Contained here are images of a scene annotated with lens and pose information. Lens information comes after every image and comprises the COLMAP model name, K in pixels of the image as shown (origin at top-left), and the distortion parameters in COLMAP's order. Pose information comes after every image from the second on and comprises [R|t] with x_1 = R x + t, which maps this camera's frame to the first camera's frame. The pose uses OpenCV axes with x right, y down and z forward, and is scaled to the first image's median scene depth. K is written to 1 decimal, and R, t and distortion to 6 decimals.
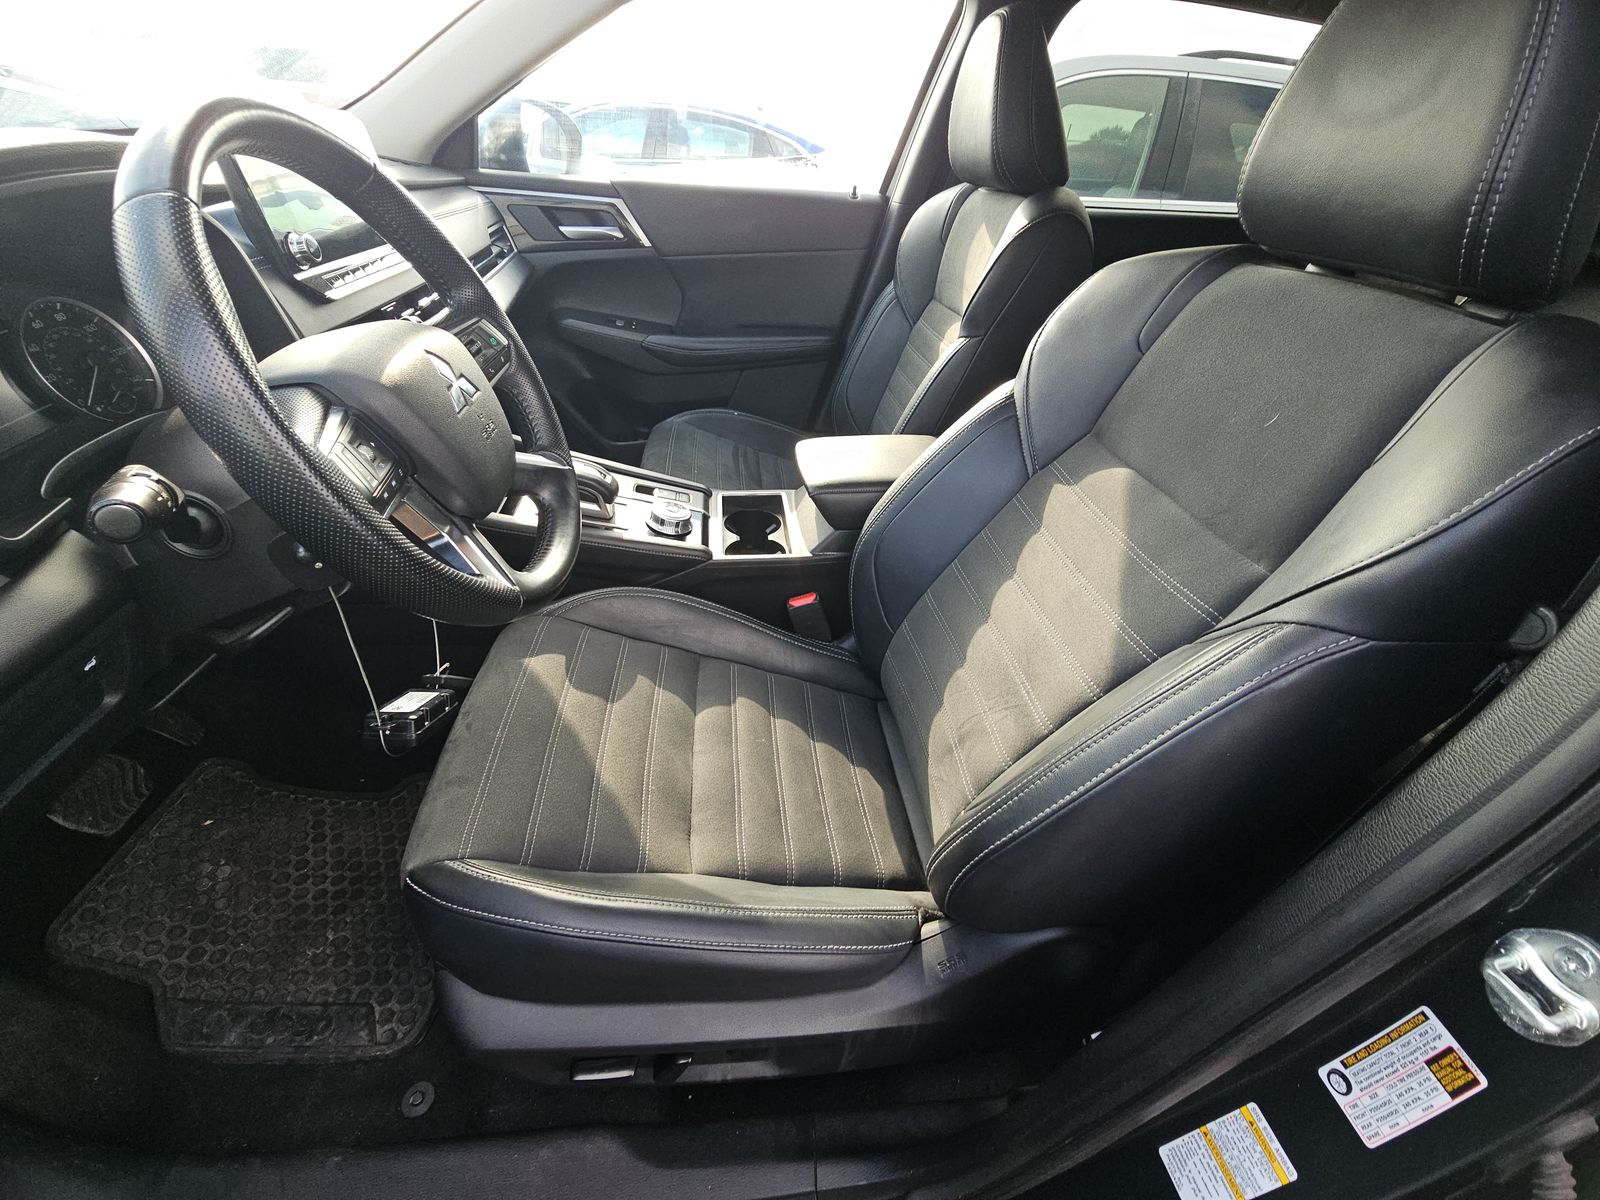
lens RADIAL K [[656.3, 0, 794.7], [0, 656.3, 594.0], [0, 0, 1]] dist [0.000320, -0.000176]
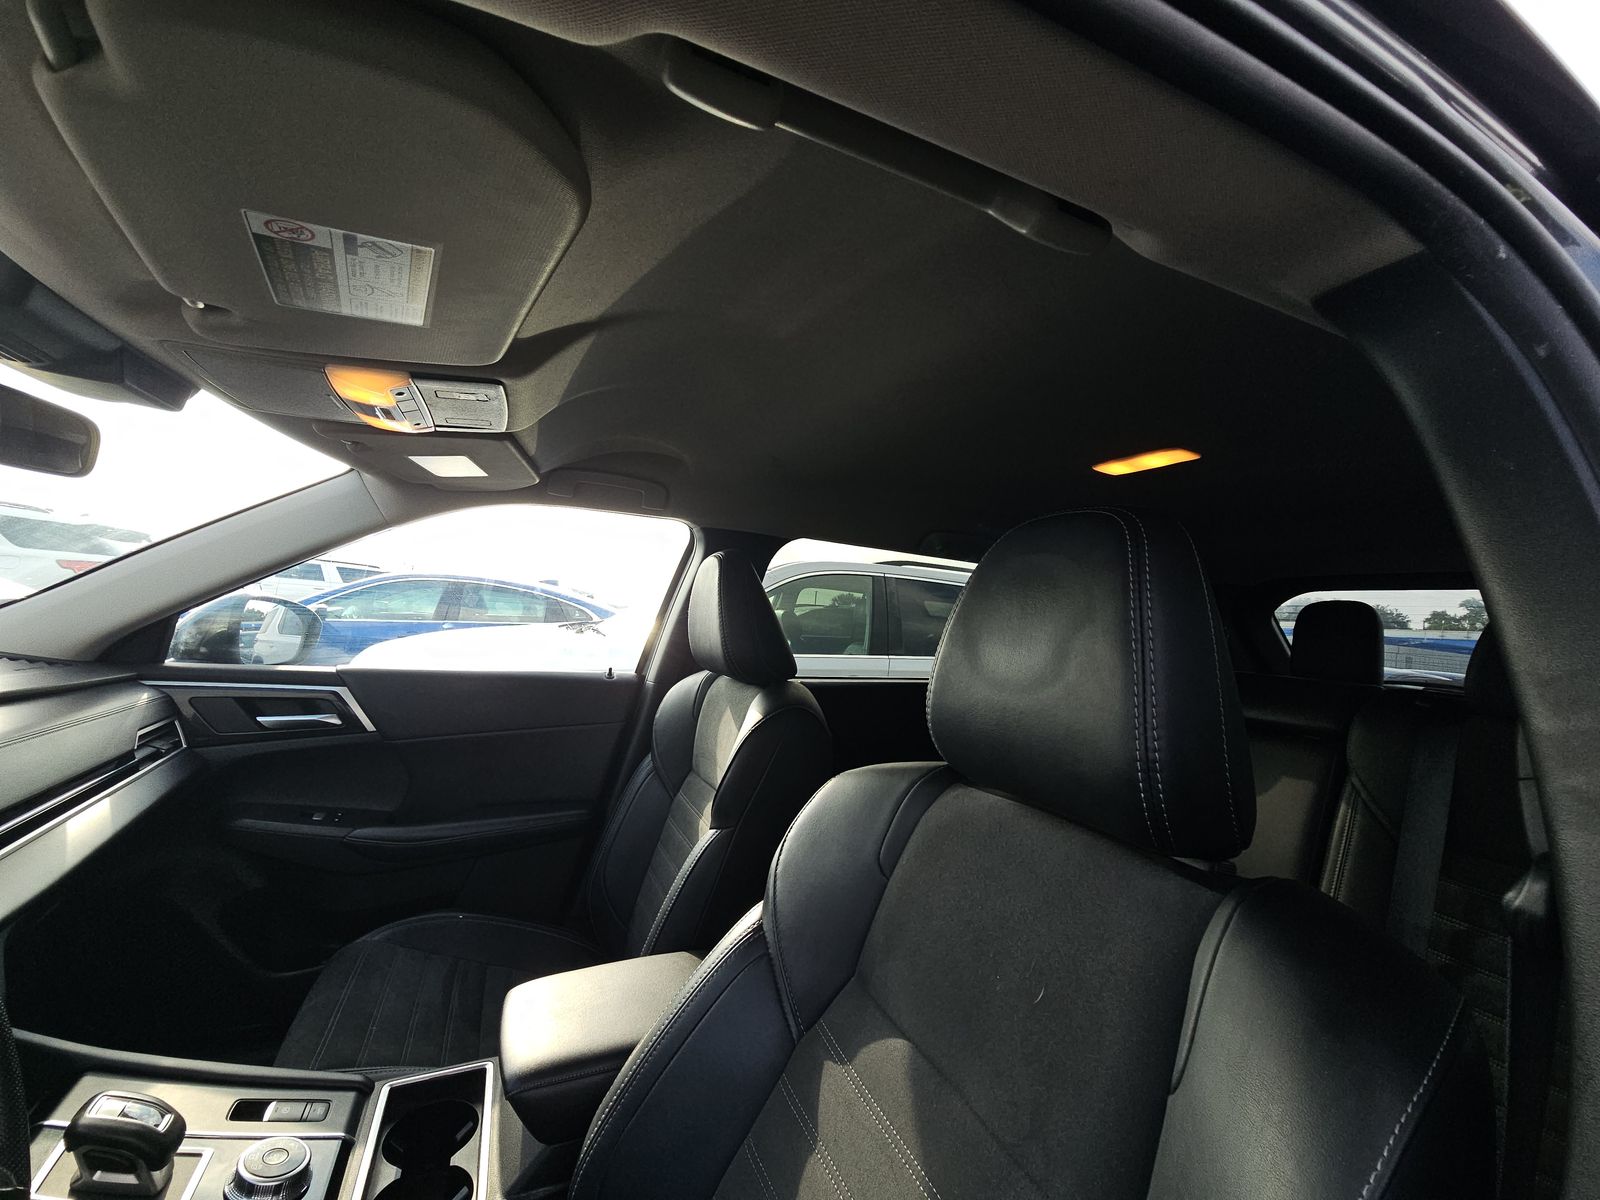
lens RADIAL K [[646.1, 0, 791.8], [0, 646.1, 596.3], [0, 0, 1]] dist [0.029862, -0.021312]
pose [[0.957913, 0.010198, 0.286876, 0.089822], [0.155787, 0.820925, -0.549374, -0.130846], [-0.241106, 0.570945, 0.784787, 0.071365]]
